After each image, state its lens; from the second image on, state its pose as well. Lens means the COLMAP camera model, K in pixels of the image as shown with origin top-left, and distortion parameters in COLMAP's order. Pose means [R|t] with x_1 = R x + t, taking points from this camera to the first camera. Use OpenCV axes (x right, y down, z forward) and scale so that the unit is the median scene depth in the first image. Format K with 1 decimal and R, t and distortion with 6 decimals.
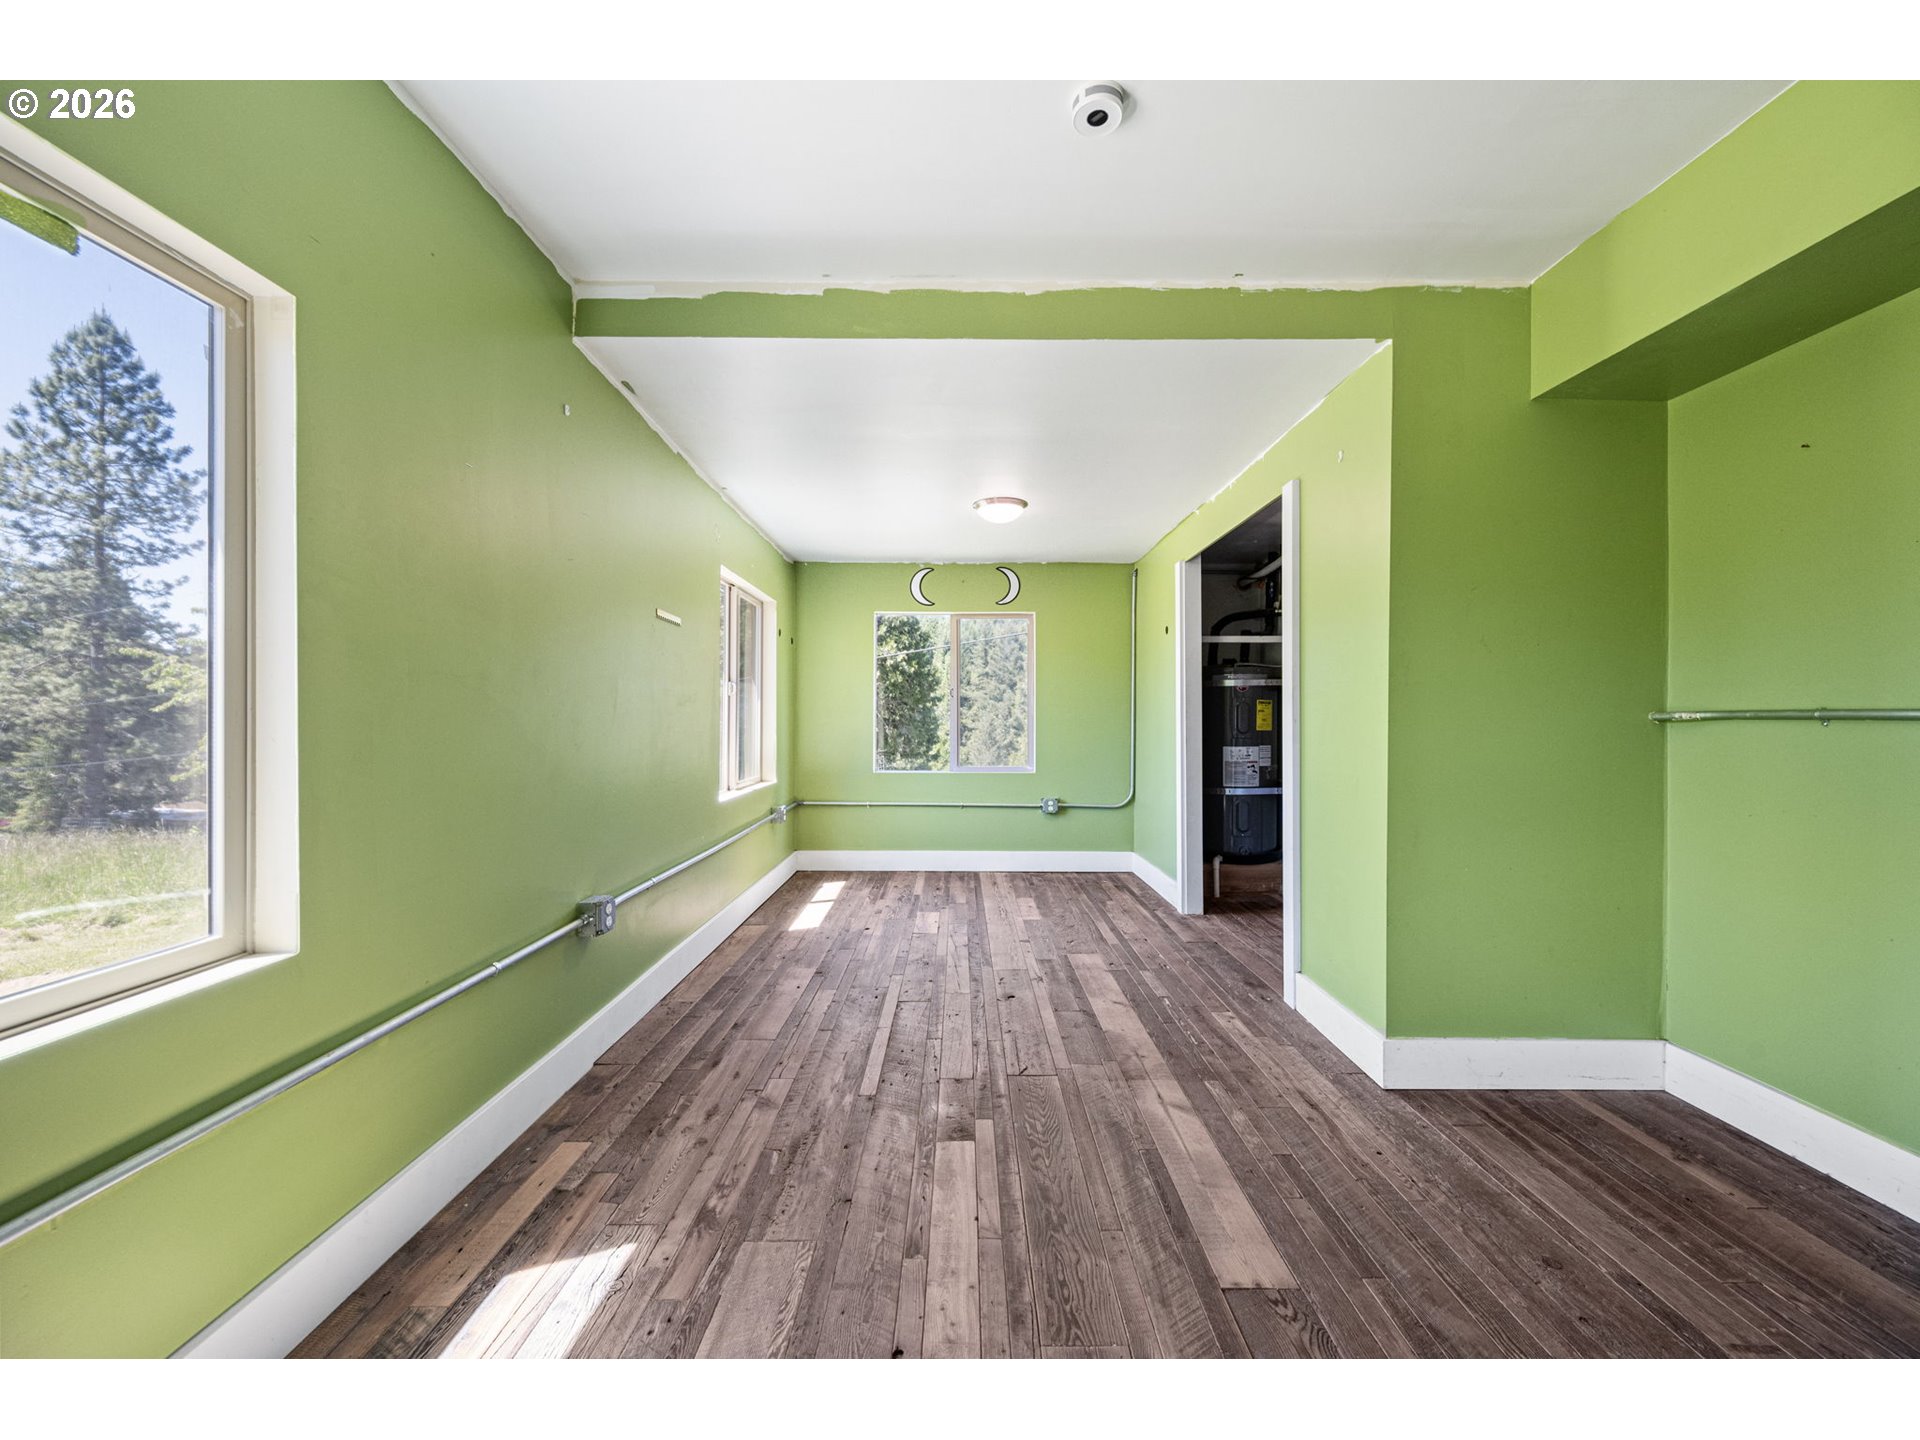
lens RADIAL K [[747.4, 0, 961.8], [0, 747.4, 723.0], [0, 0, 1]] dist [0.003065, 0.000407]
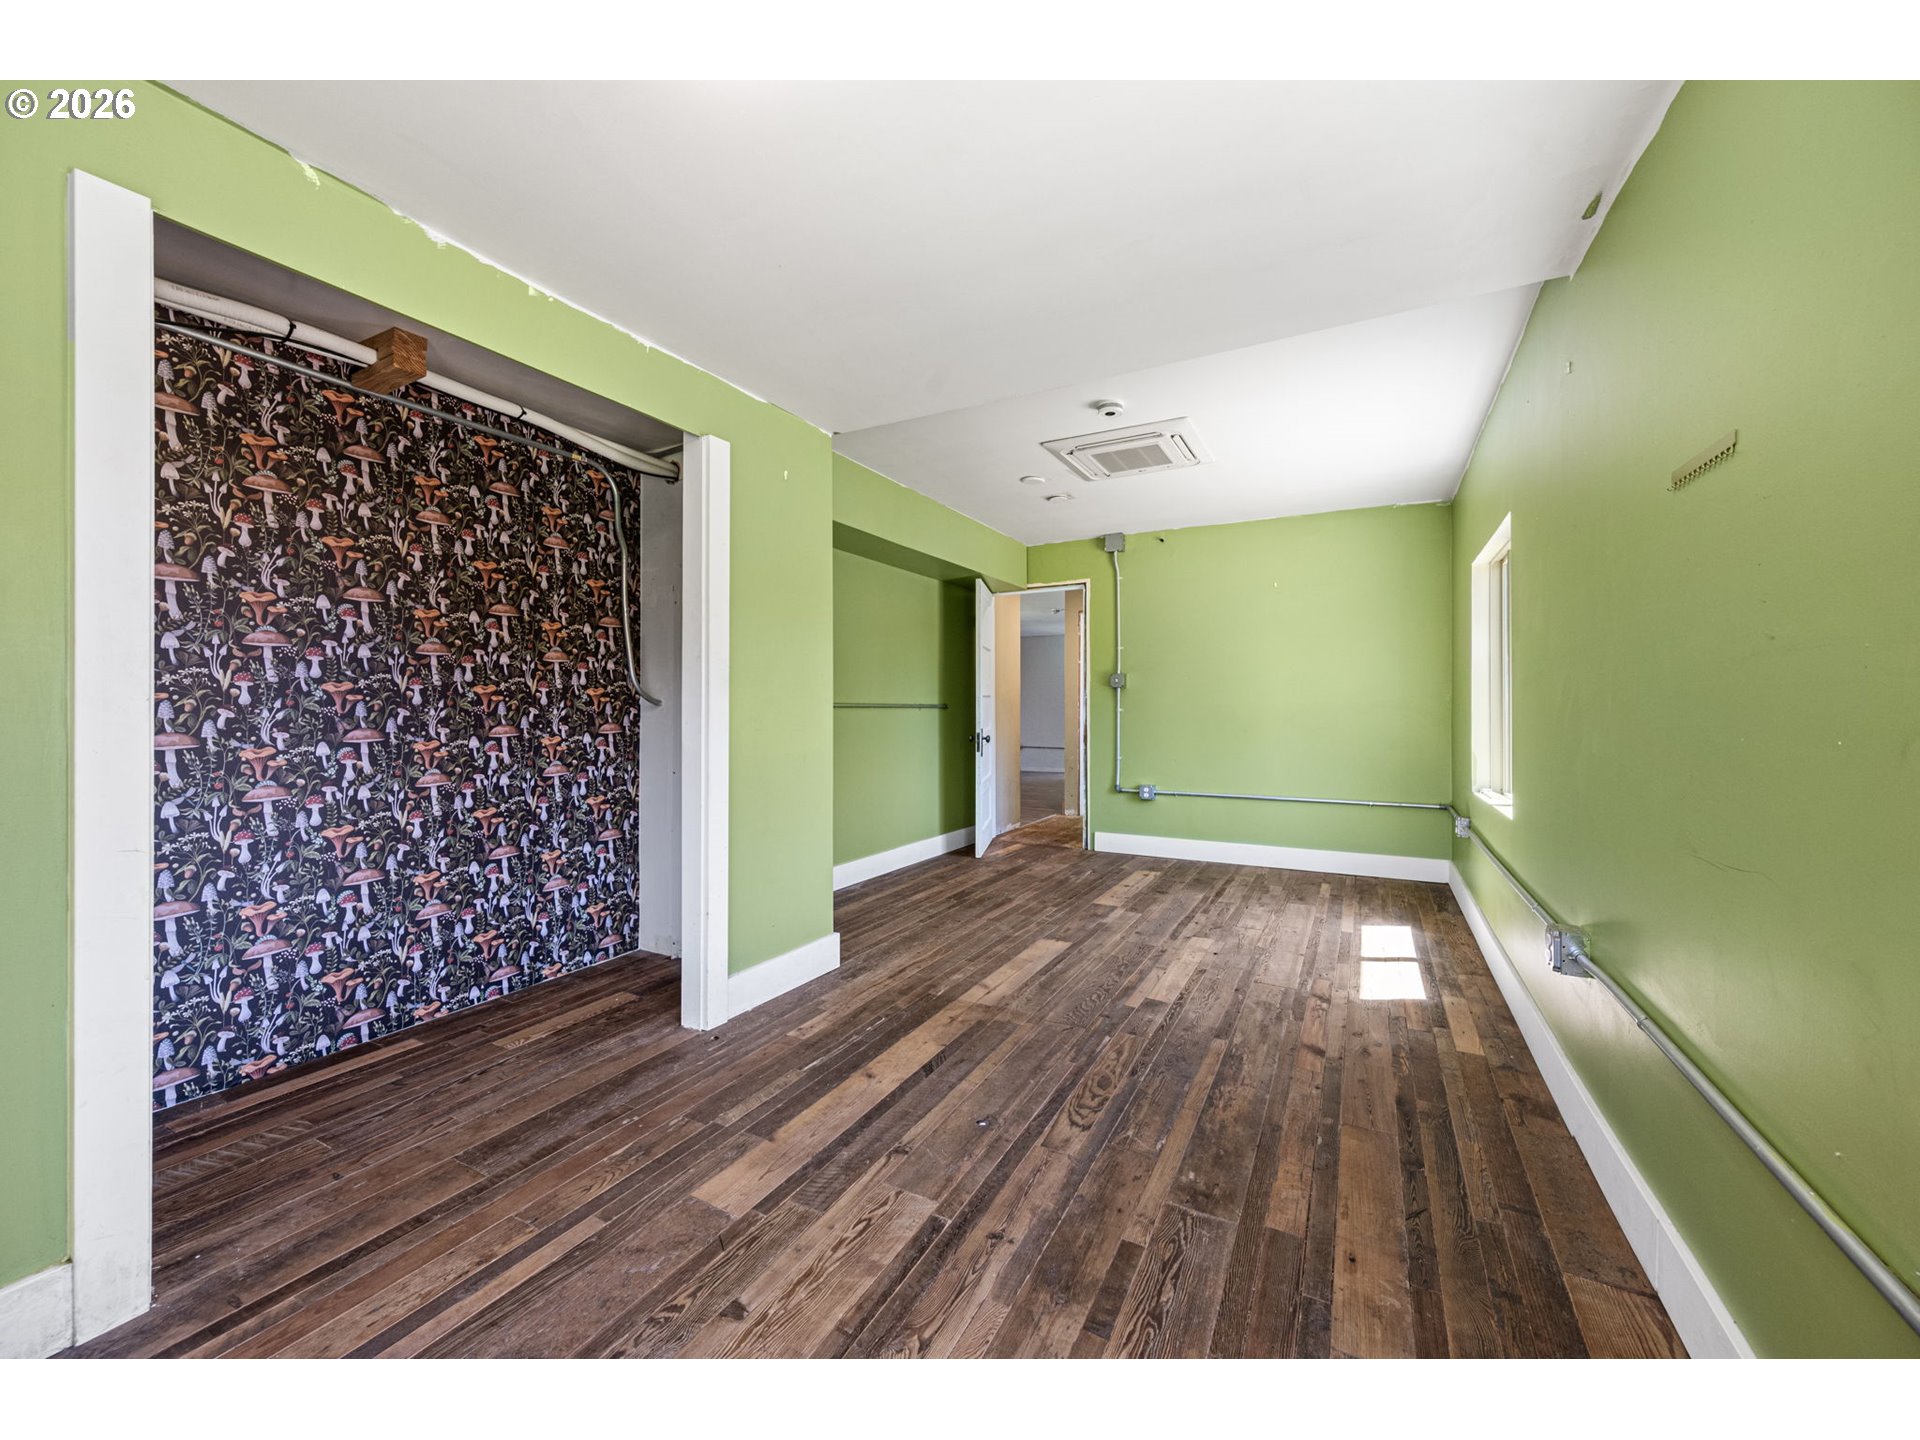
lens RADIAL K [[747.4, 0, 954.5], [0, 747.4, 712.2], [0, 0, 1]] dist [0.003065, 0.000407]
pose [[-0.876999, -0.004742, 0.480470, -0.331814], [-0.001221, 0.999970, 0.007640, -0.006643], [-0.480492, 0.006114, -0.876978, 2.296775]]
